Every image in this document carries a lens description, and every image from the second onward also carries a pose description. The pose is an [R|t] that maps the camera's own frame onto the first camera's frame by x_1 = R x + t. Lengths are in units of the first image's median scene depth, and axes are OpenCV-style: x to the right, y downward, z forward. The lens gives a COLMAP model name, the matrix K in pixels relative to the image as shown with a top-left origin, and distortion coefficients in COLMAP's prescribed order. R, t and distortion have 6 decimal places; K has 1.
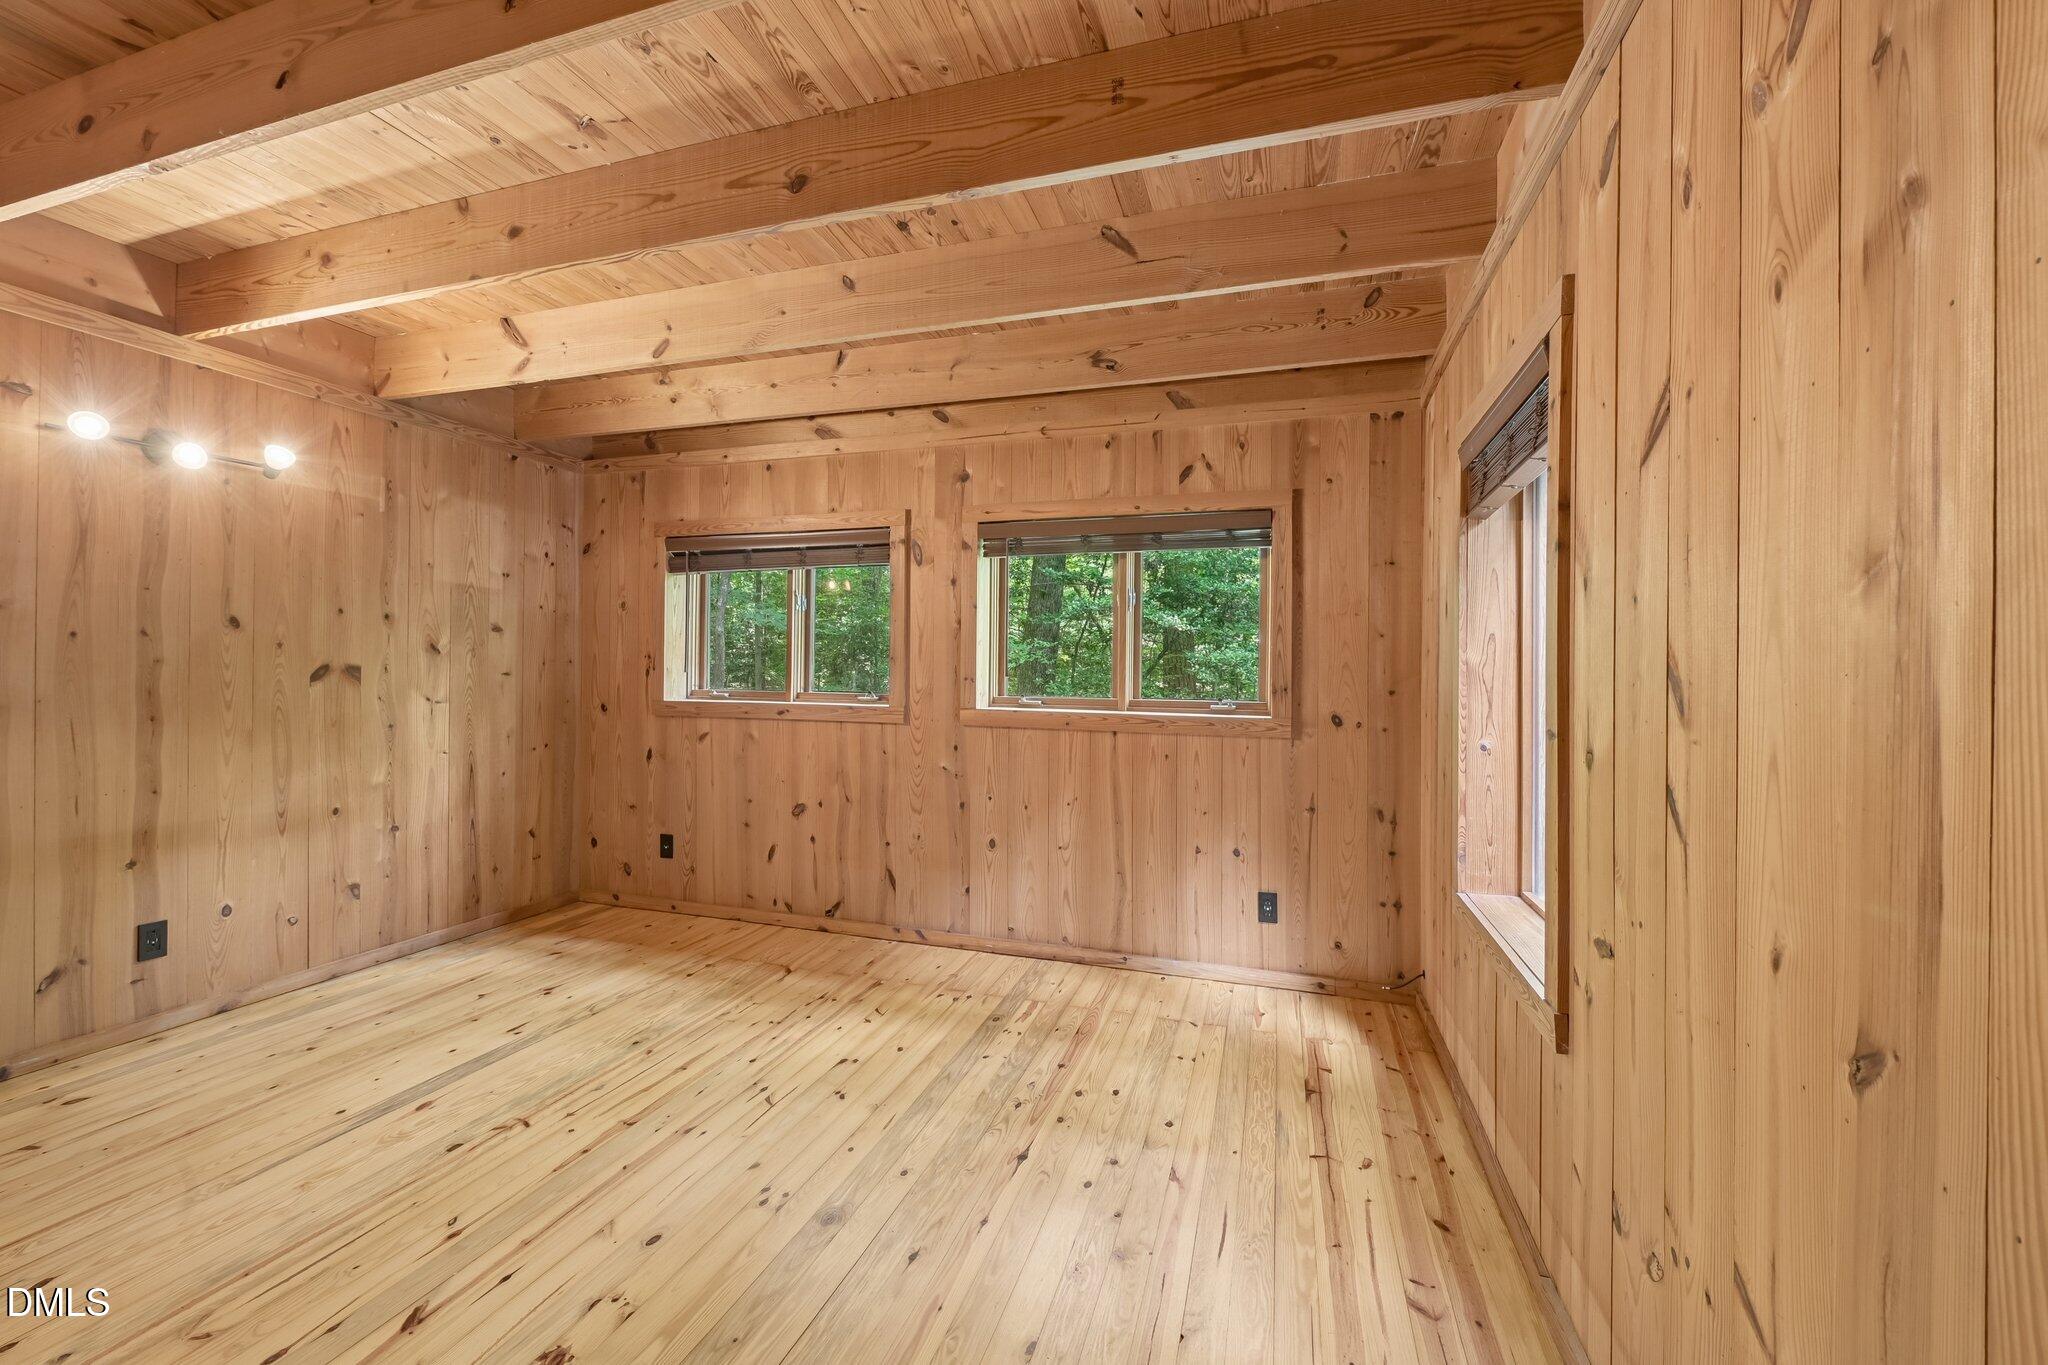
lens RADIAL K [[821.5, 0, 1023.9], [0, 821.5, 676.2], [0, 0, 1]] dist [-0.016818, -0.000956]
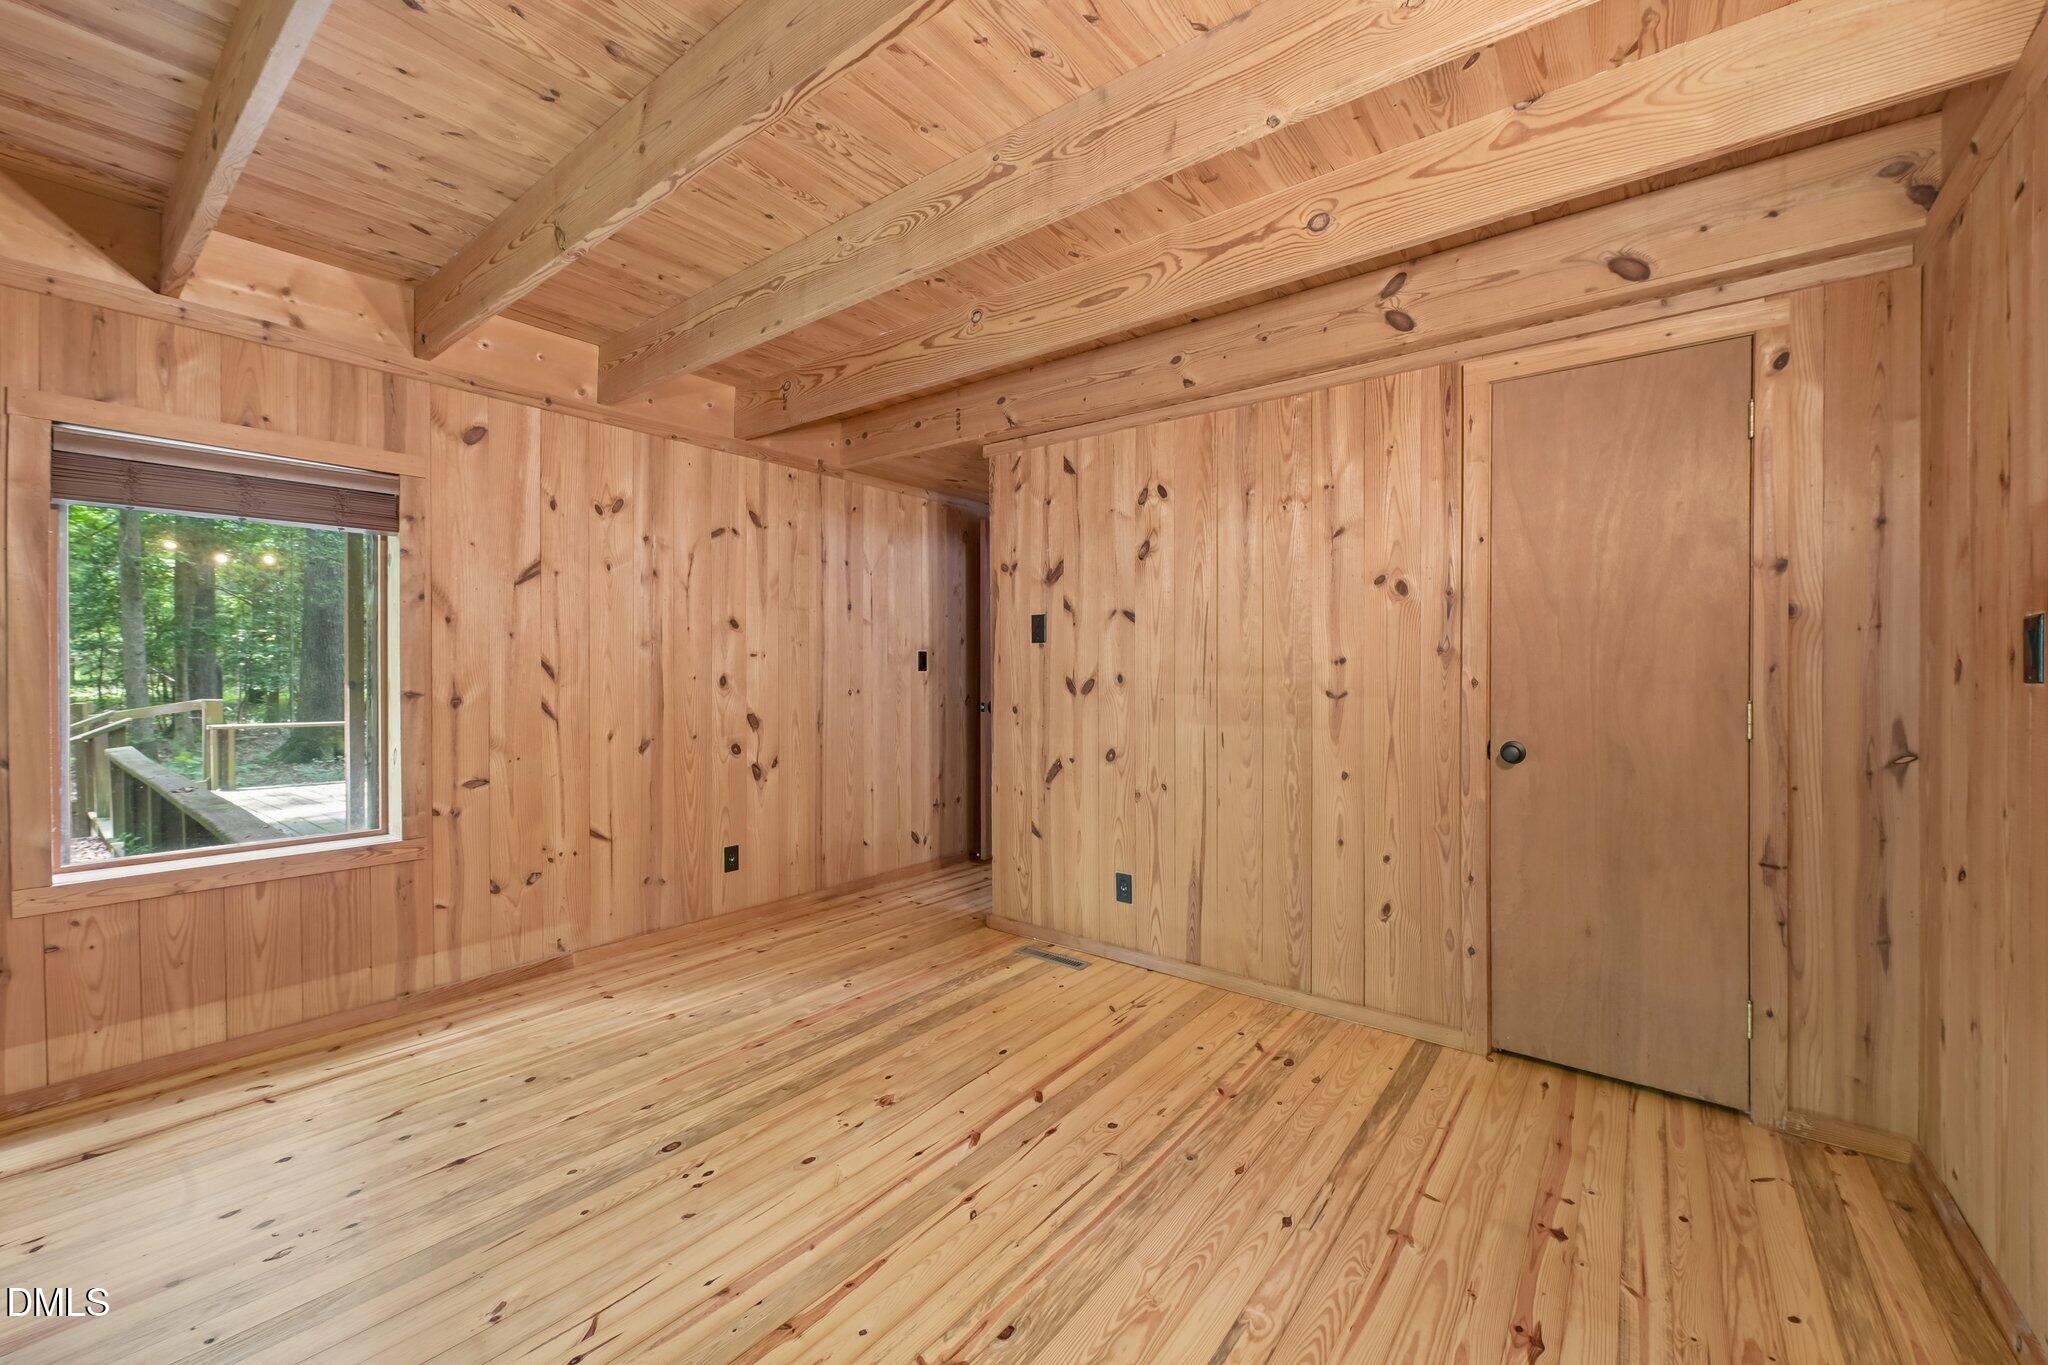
lens RADIAL K [[821.5, 0, 1022.8], [0, 821.5, 672.4], [0, 0, 1]] dist [-0.016818, -0.000956]
pose [[-0.938015, -0.022857, 0.345840, -0.990300], [-0.020161, 0.999732, 0.011392, -0.018242], [-0.346007, 0.003713, -0.938225, 1.738708]]
